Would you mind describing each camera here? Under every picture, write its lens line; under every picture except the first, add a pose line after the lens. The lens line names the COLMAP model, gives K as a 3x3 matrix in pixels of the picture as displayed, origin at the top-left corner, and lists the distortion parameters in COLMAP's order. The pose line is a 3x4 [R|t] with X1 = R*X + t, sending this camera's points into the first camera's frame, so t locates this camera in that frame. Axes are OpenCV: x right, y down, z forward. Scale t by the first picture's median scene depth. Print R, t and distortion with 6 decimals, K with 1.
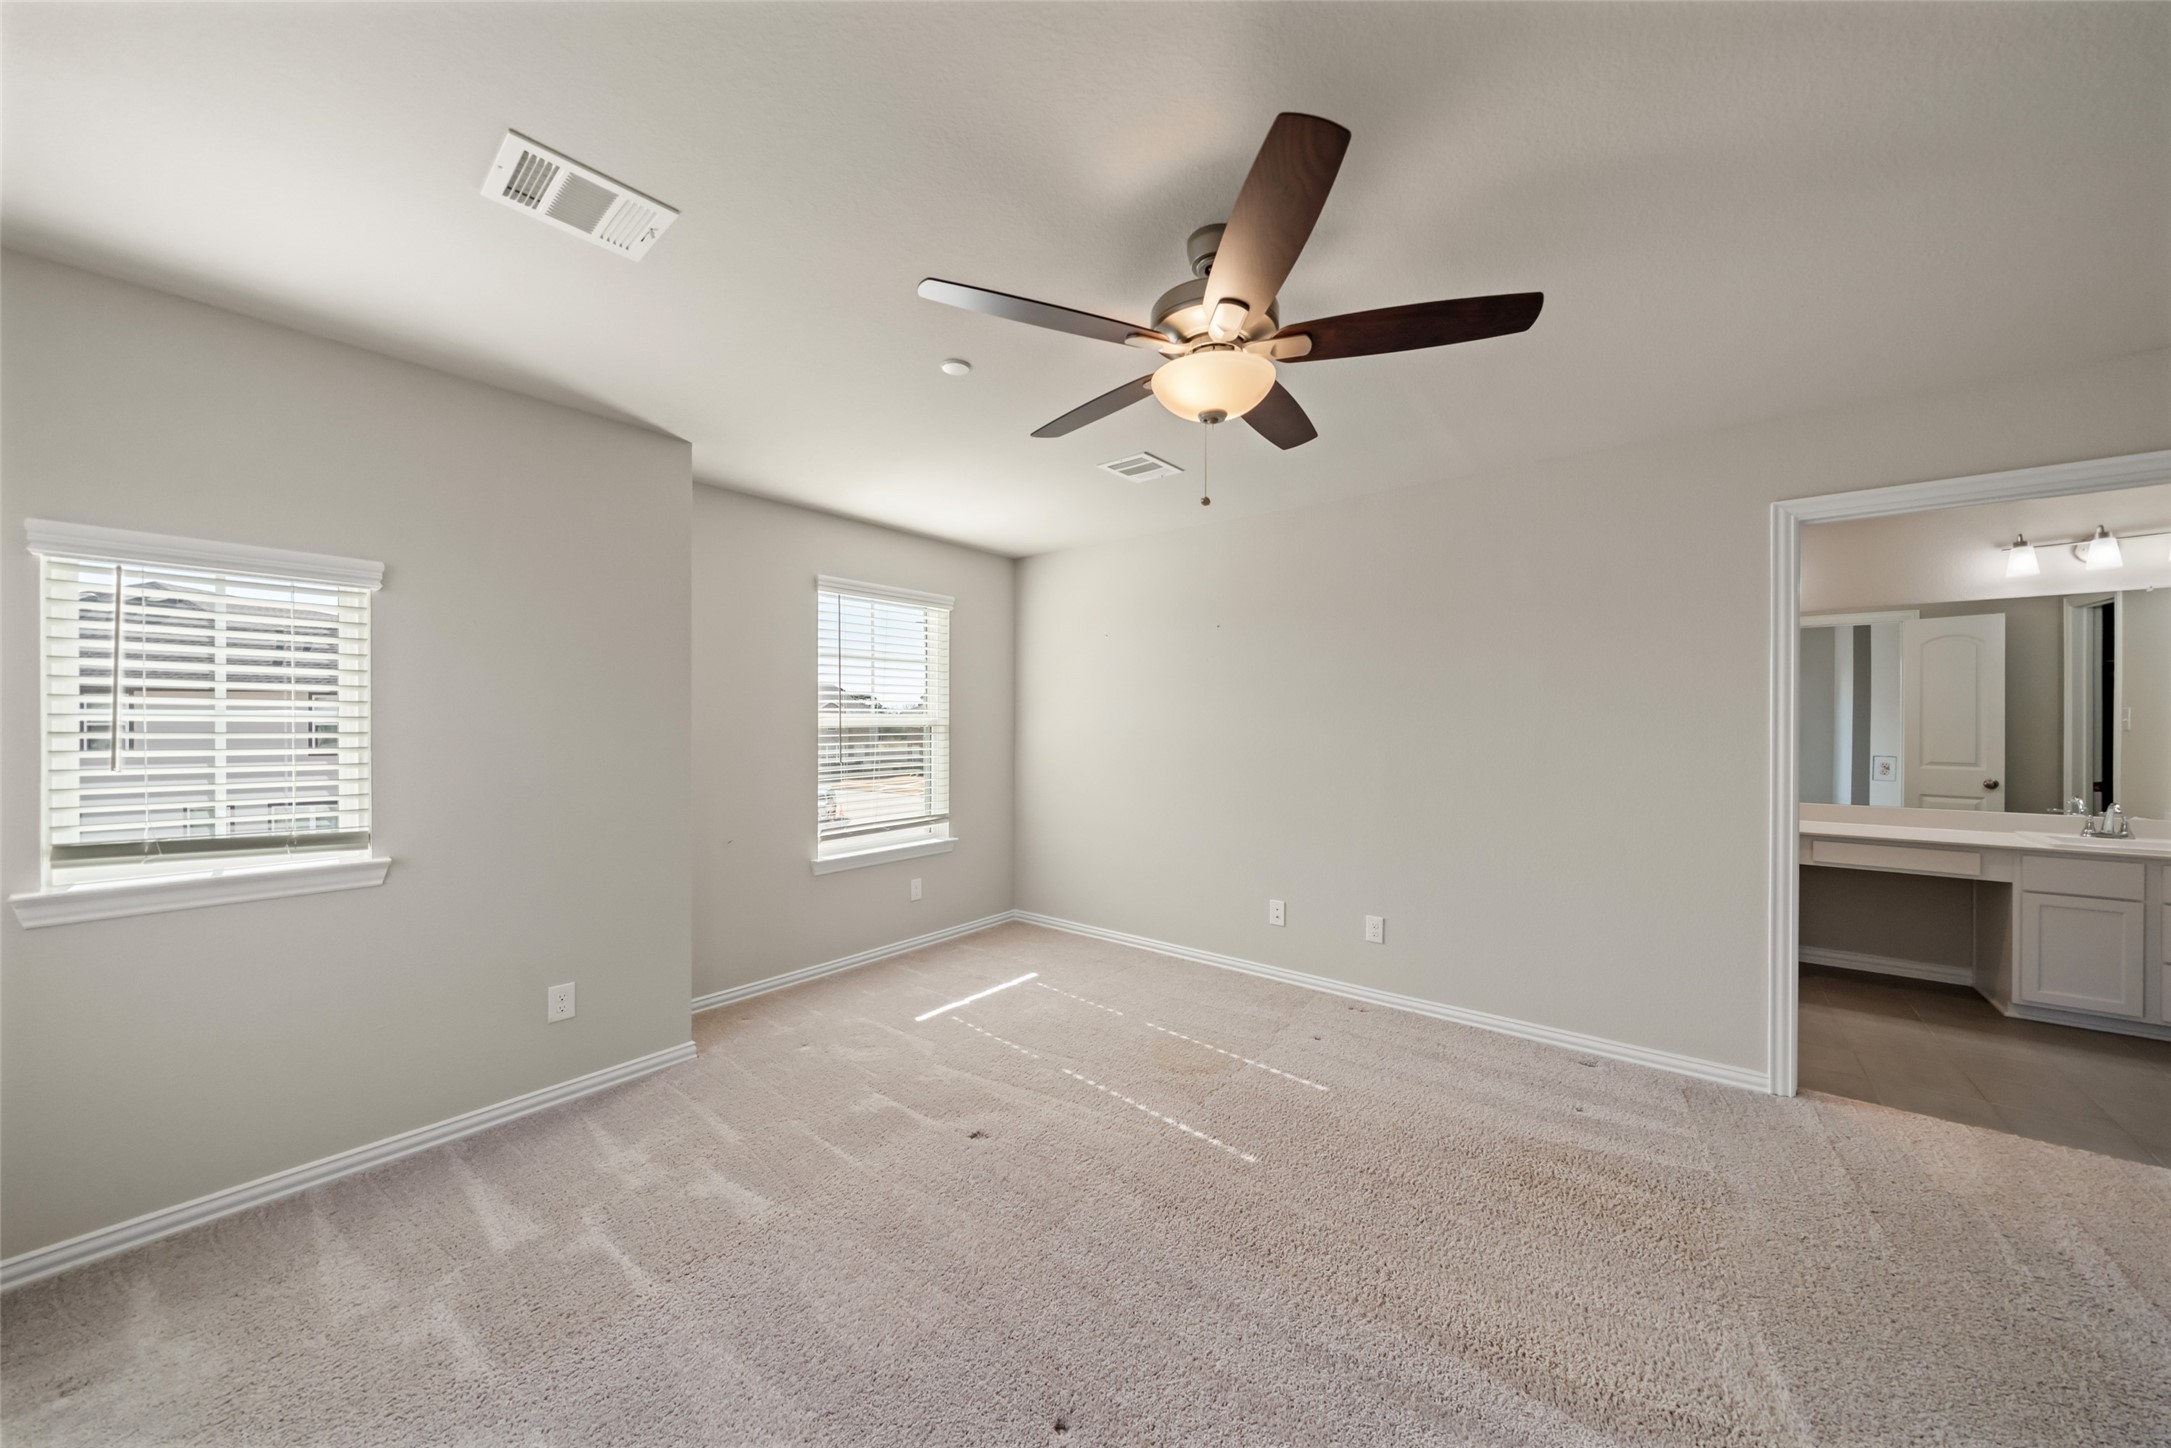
lens RADIAL K [[746.1, 0, 1088.5], [0, 746.1, 724.9], [0, 0, 1]] dist [-0.005044, -0.000035]
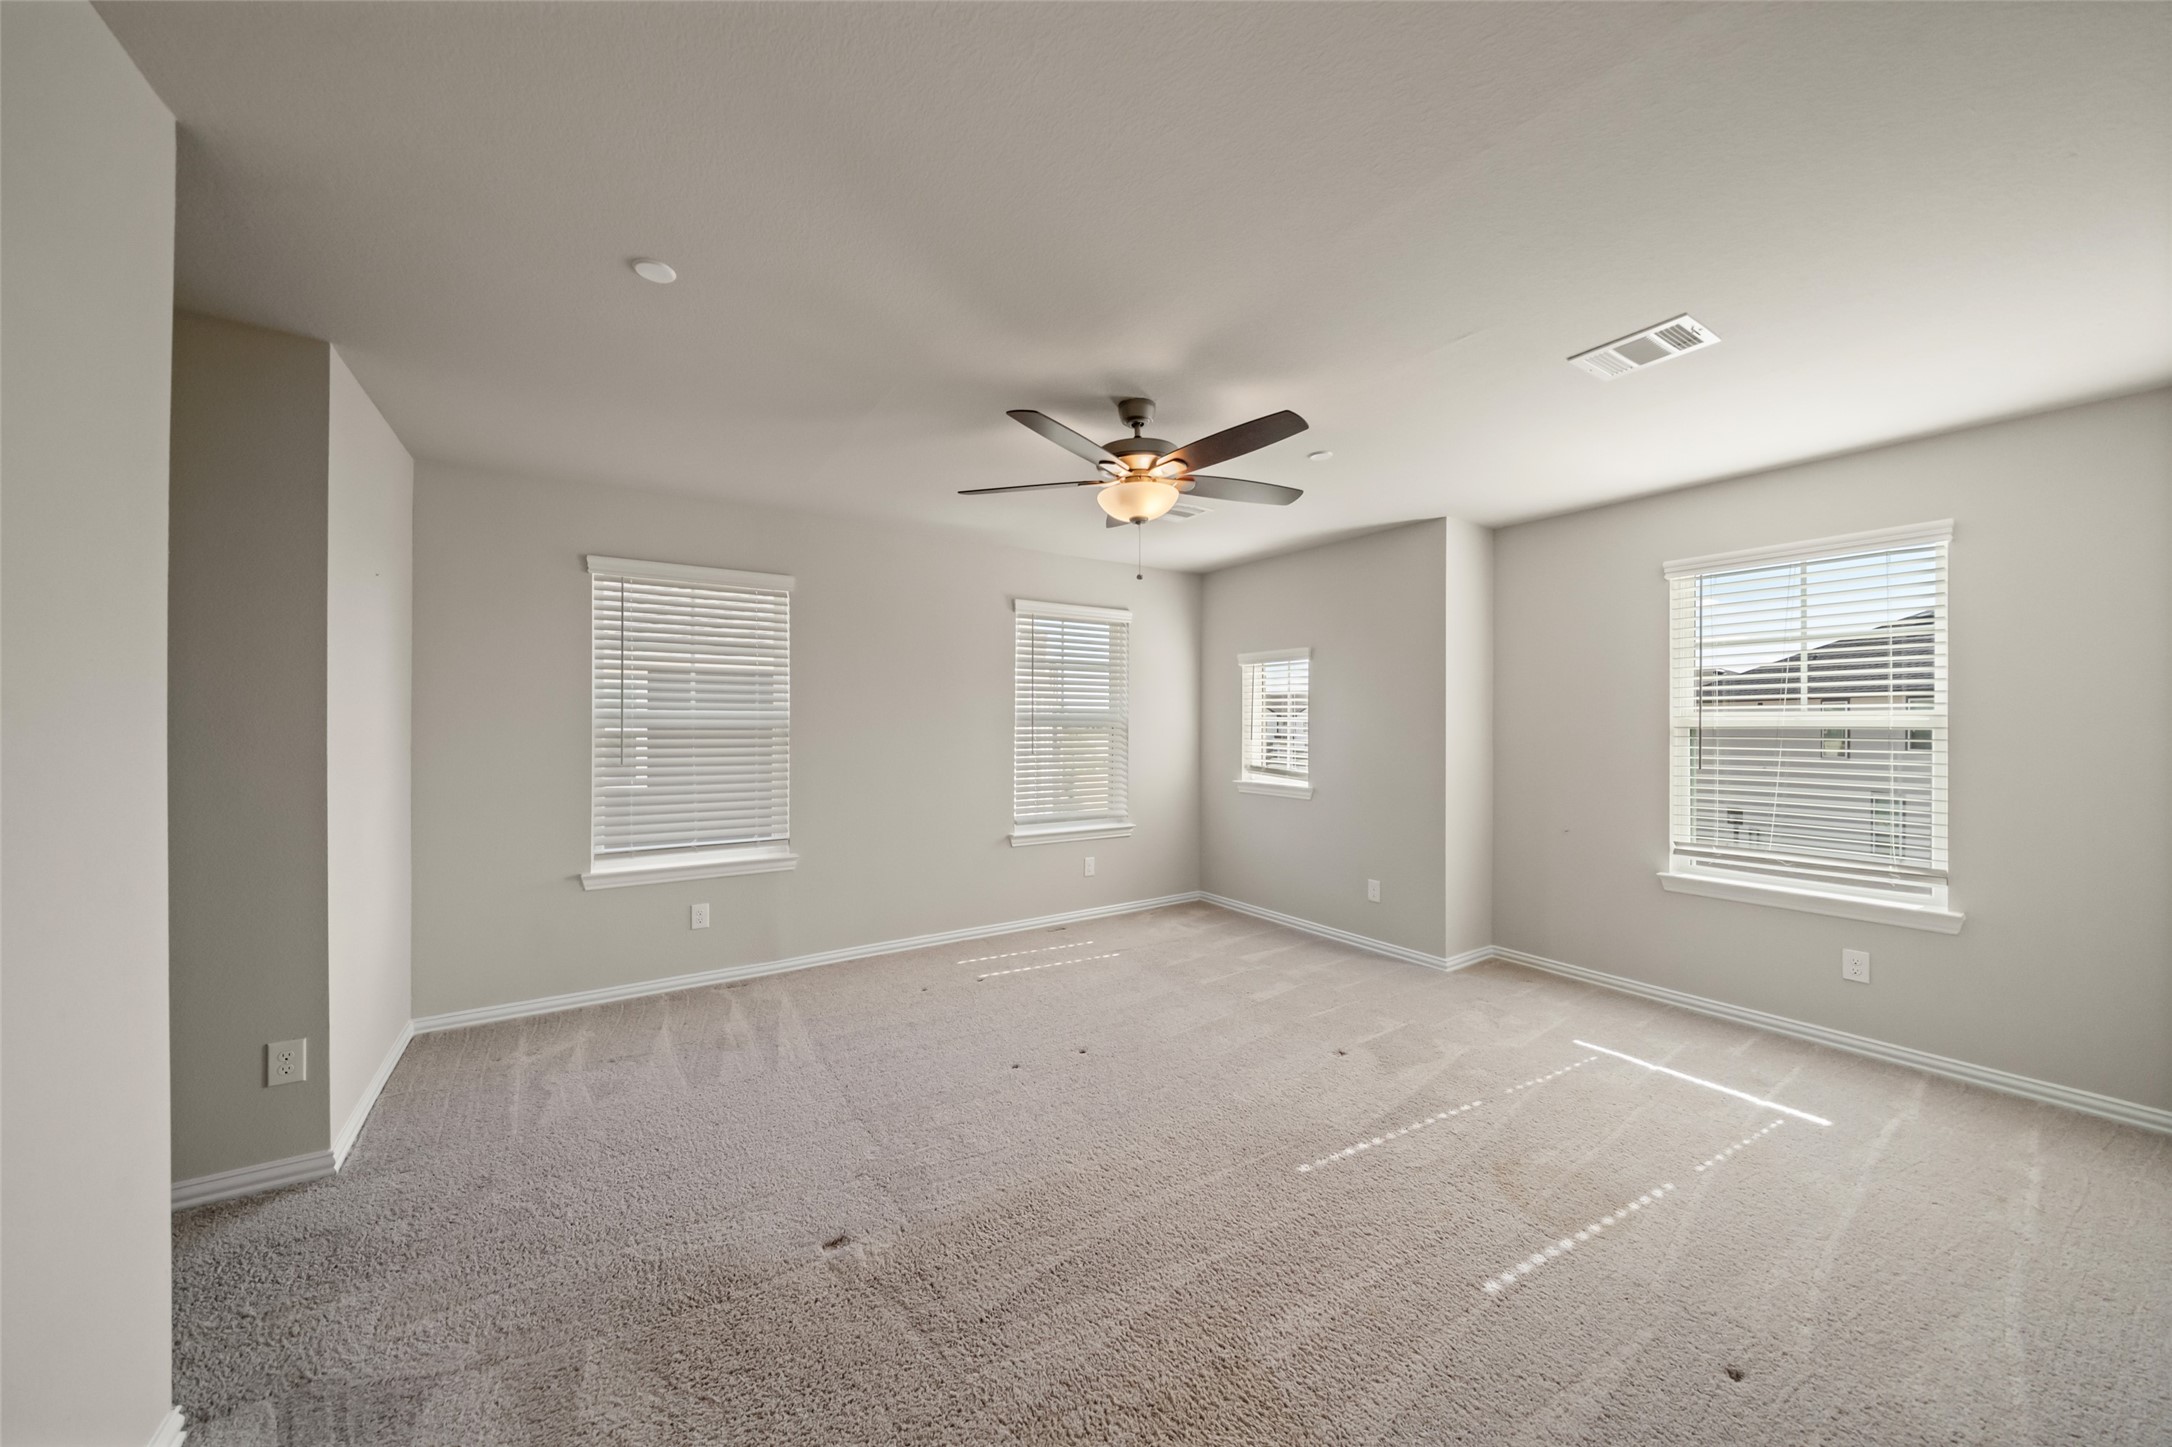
lens RADIAL K [[746.4, 0, 1089.0], [0, 746.4, 724.4], [0, 0, 1]] dist [-0.005044, -0.000035]
pose [[-0.304165, -0.000386, -0.952619, 0.756522], [-0.006156, 0.999980, 0.001560, 0.001513], [0.952599, 0.006339, -0.304162, 0.632341]]
